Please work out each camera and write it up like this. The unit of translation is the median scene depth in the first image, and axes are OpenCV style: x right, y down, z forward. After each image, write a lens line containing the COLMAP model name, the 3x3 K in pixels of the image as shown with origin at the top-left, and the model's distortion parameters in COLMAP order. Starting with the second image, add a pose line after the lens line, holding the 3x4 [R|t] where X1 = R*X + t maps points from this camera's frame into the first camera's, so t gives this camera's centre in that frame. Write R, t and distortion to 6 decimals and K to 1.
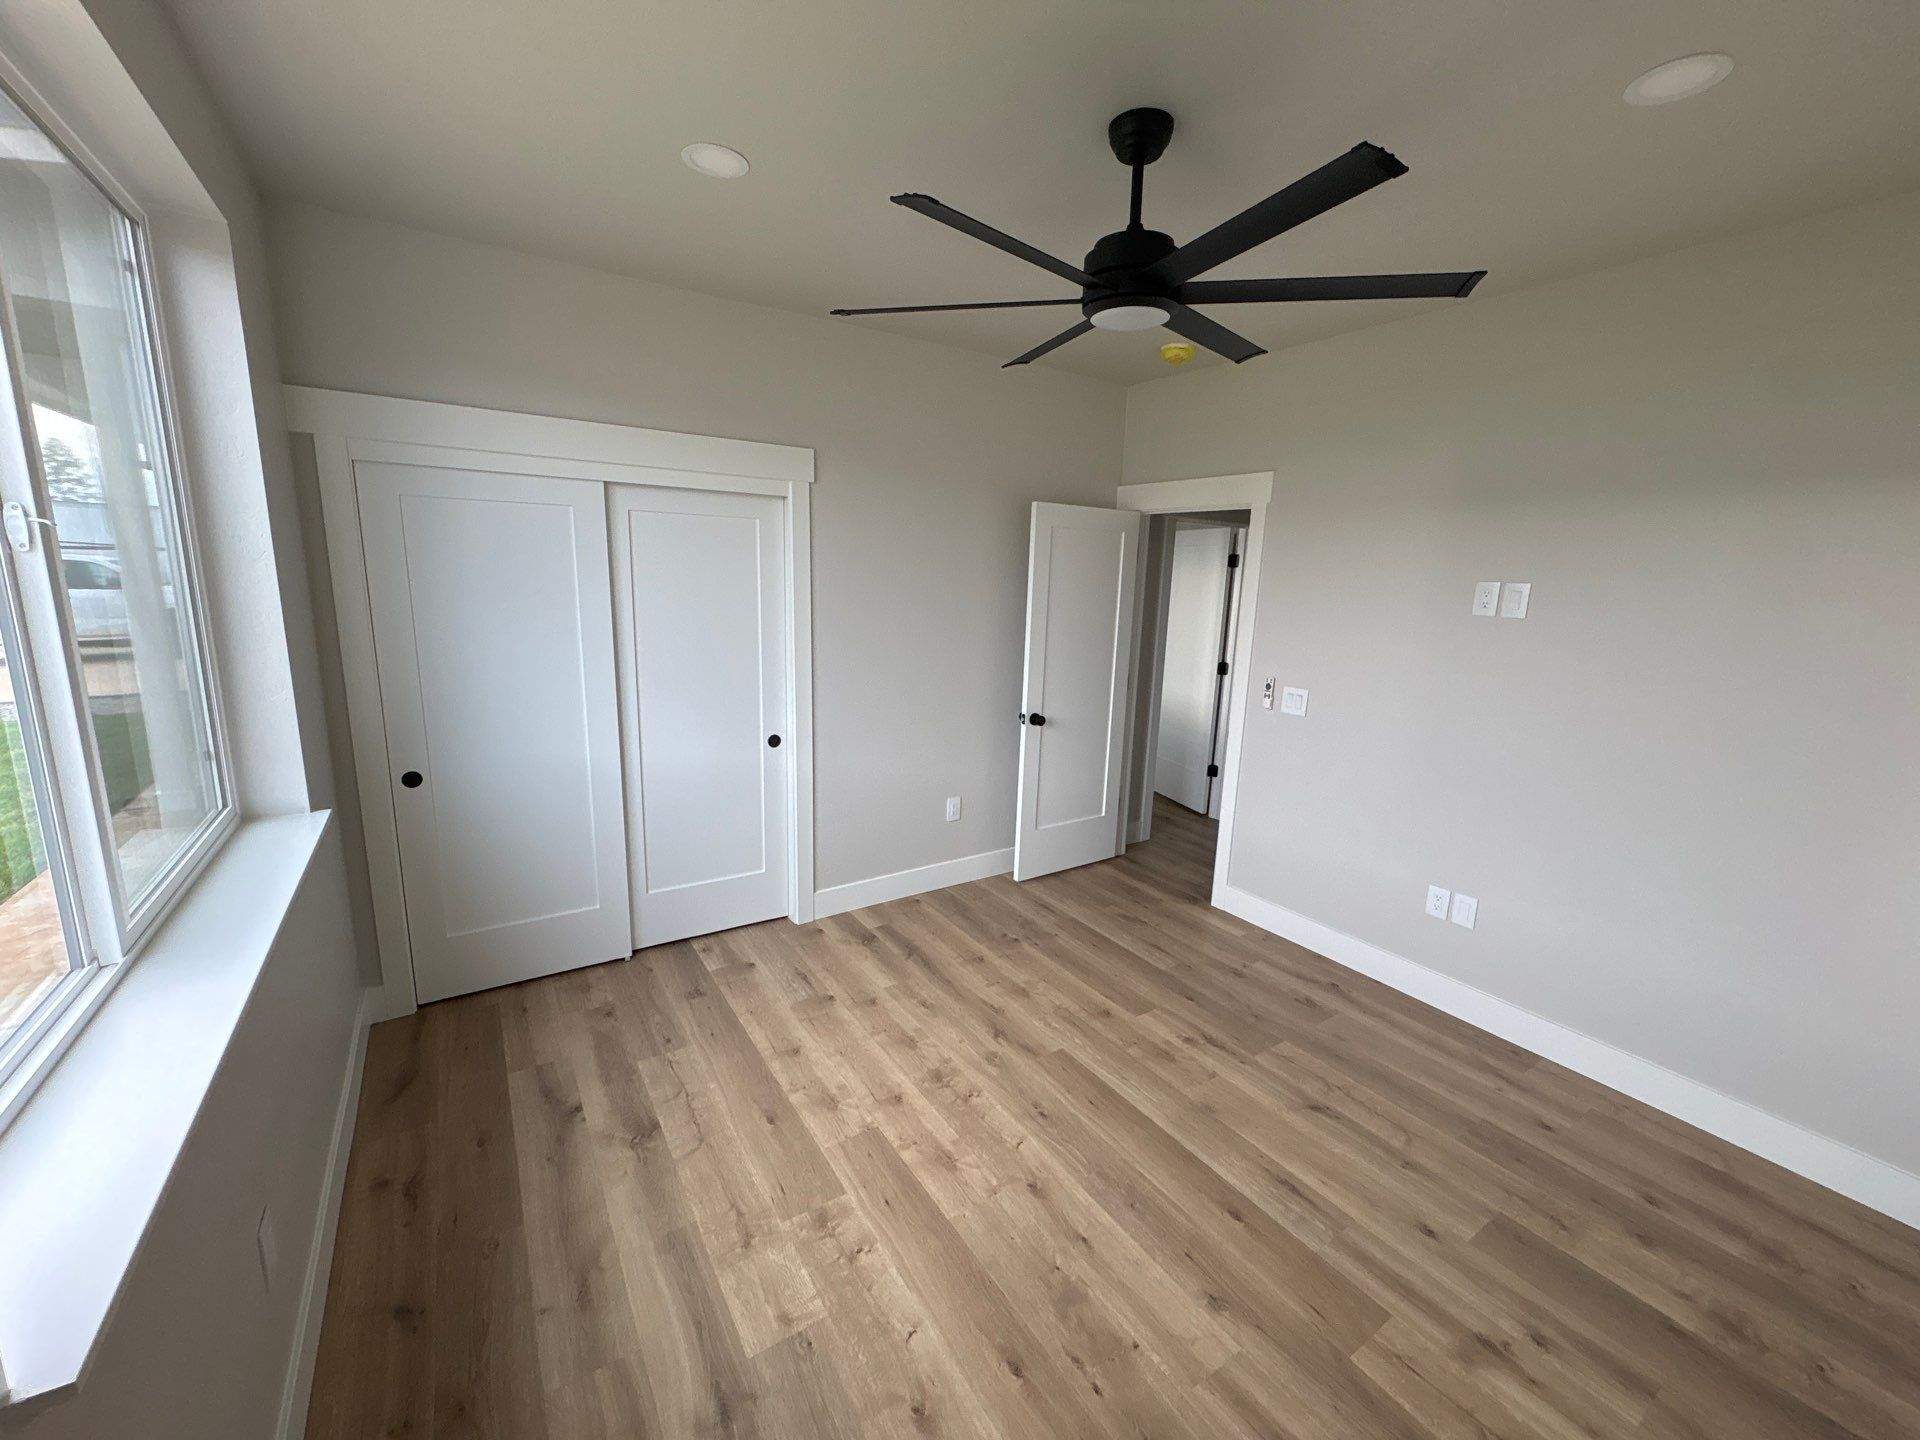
lens RADIAL K [[768.0, 0, 963.5], [0, 768.0, 718.3], [0, 0, 1]] dist [0.001646, -0.000287]
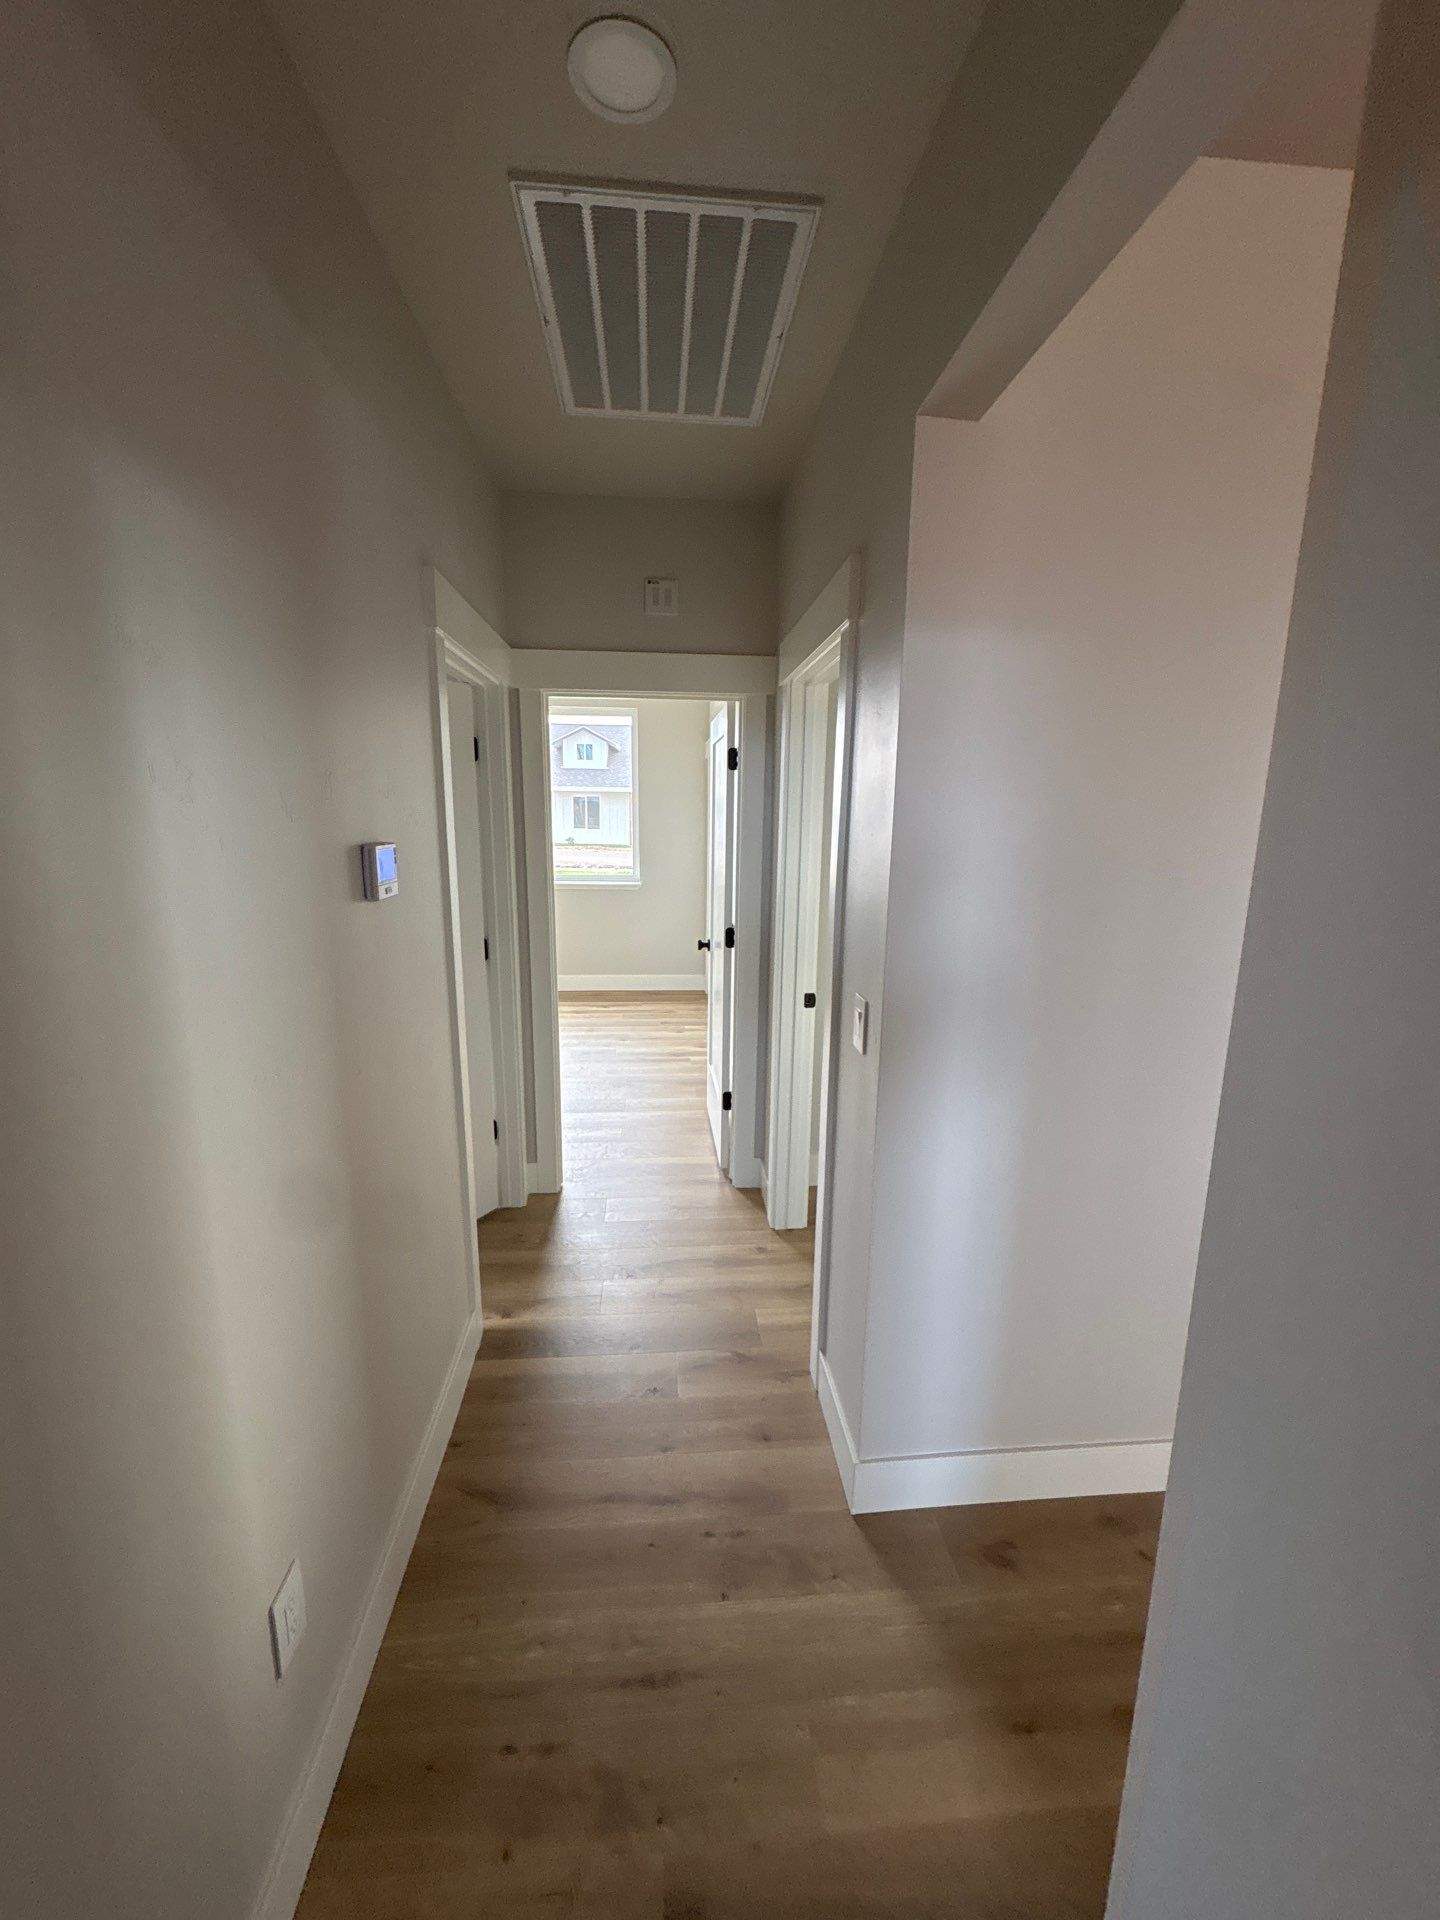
lens RADIAL K [[768.0, 0, 723.1], [0, 768.0, 968.9], [0, 0, 1]] dist [0.001646, -0.000287]
pose [[-0.475760, 0.142758, -0.867913, 1.419951], [-0.195487, 0.944900, 0.262581, -0.358968], [0.857576, 0.294591, -0.421638, 2.136665]]
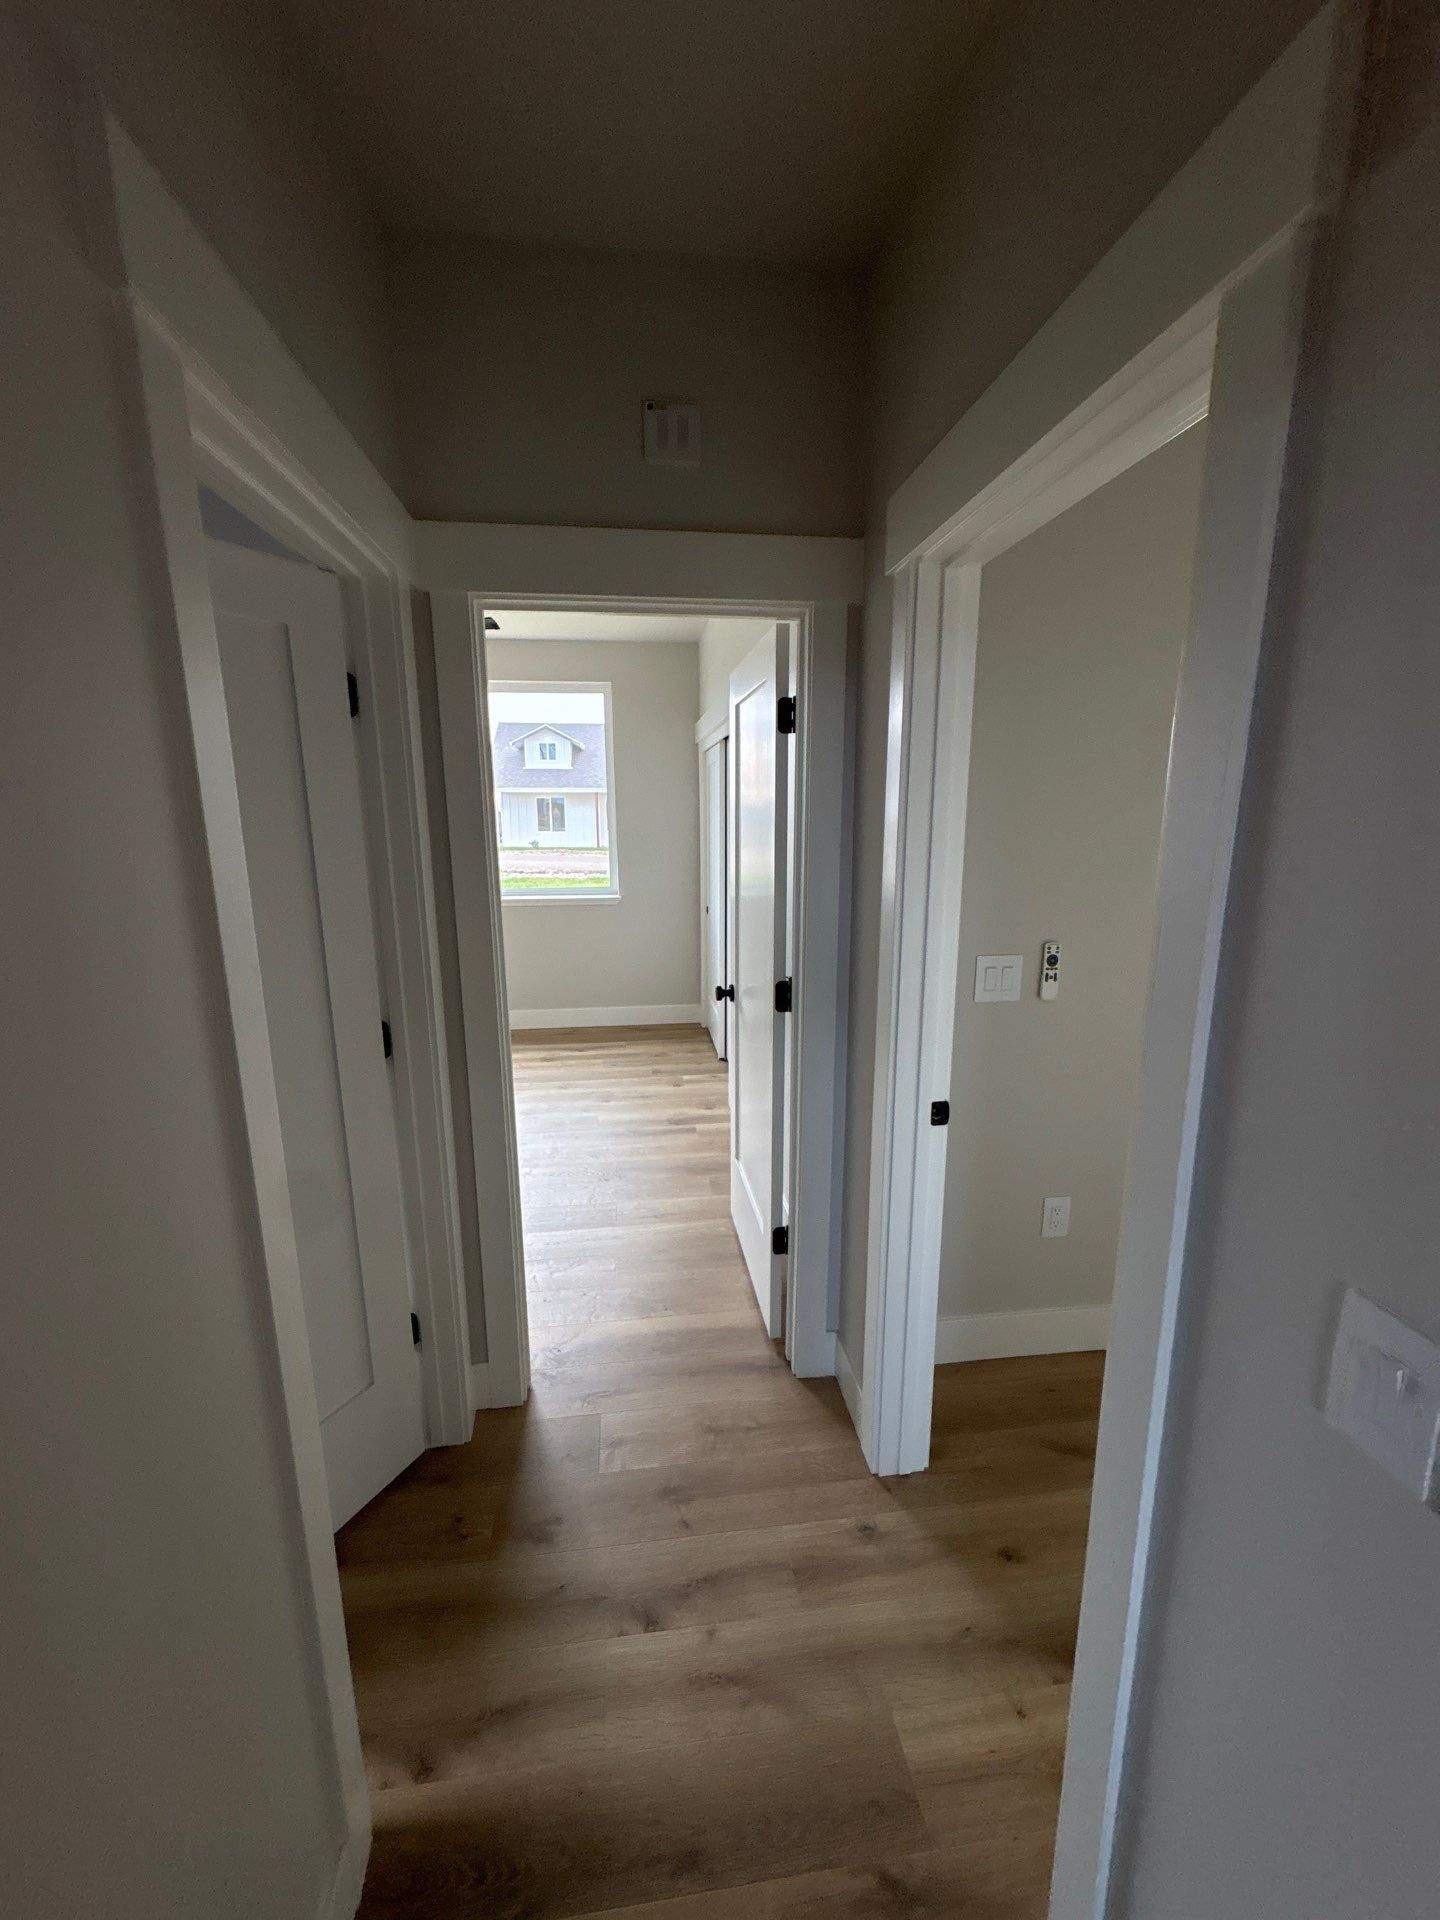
lens RADIAL K [[768.0, 0, 723.1], [0, 768.0, 968.9], [0, 0, 1]] dist [0.001646, -0.000287]
pose [[-0.437463, 0.154757, -0.885820, 1.069129], [-0.181000, 0.949765, 0.255315, -0.304329], [0.880832, 0.272024, -0.387476, 1.862708]]
